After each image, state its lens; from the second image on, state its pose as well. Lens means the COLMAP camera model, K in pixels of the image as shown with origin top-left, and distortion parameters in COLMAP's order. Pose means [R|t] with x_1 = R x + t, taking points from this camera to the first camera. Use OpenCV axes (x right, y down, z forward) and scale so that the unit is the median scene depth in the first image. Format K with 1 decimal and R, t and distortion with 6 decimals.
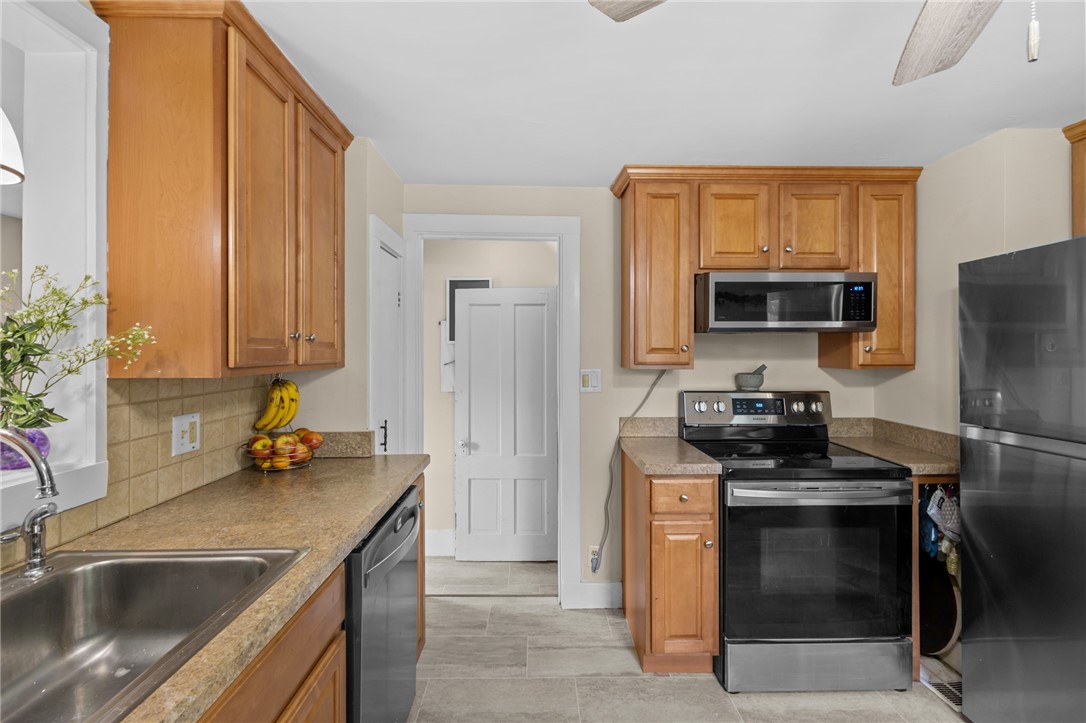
lens RADIAL K [[505.1, 0, 545.8], [0, 505.1, 353.5], [0, 0, 1]] dist [0.004211, -0.000671]
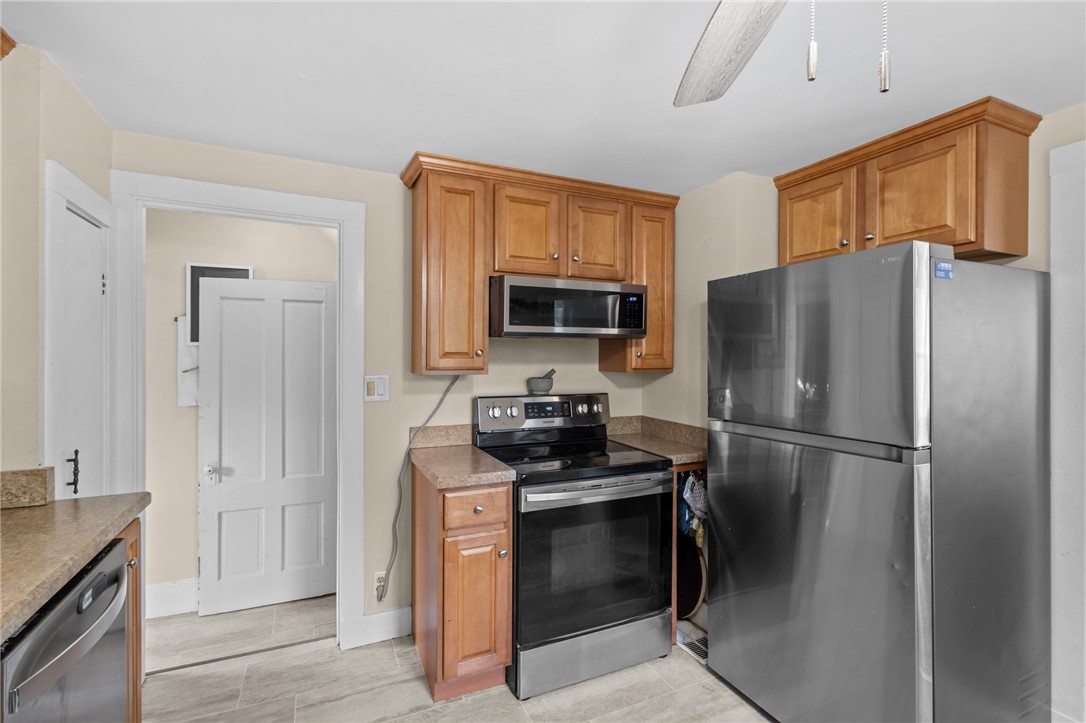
lens RADIAL K [[505.1, 0, 545.8], [0, 505.1, 353.5], [0, 0, 1]] dist [0.004211, -0.000671]
pose [[0.917930, 0.005099, 0.396709, 0.009613], [-0.001070, 0.999946, -0.010377, 0.001270], [-0.396740, 0.009101, 0.917886, 0.066954]]
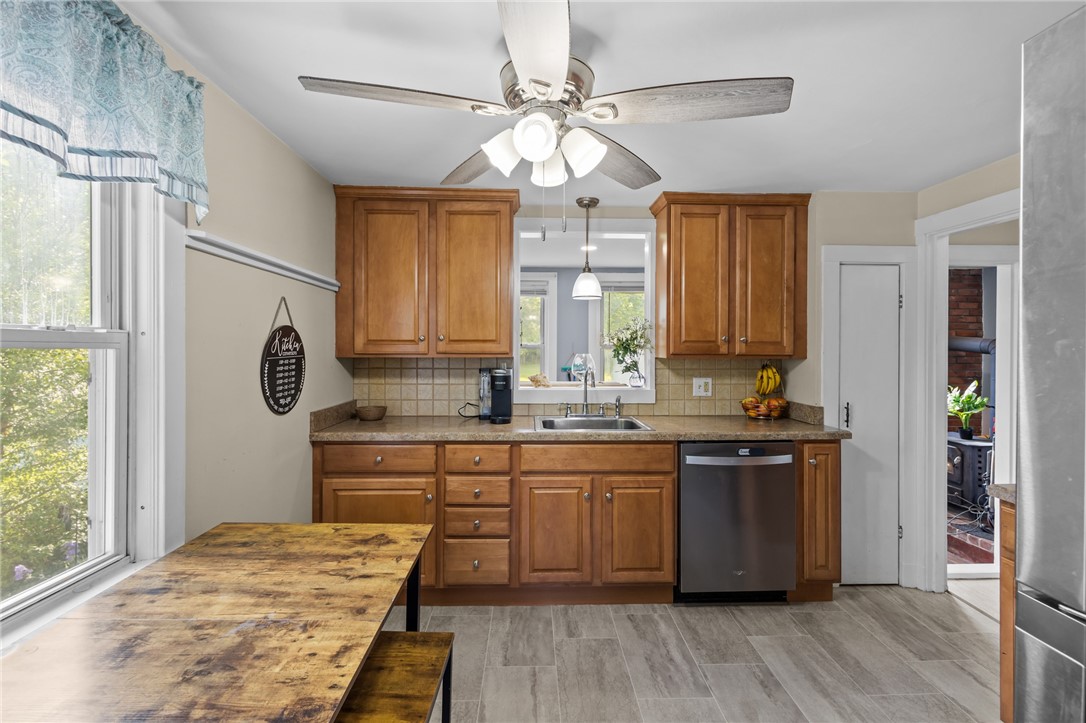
lens RADIAL K [[505.1, 0, 545.8], [0, 505.1, 353.5], [0, 0, 1]] dist [0.004211, -0.000671]
pose [[0.004902, 0.003653, -0.999981, 0.987082], [-0.009483, 0.999949, 0.003606, 0.014901], [0.999943, 0.009465, 0.004937, 0.255320]]
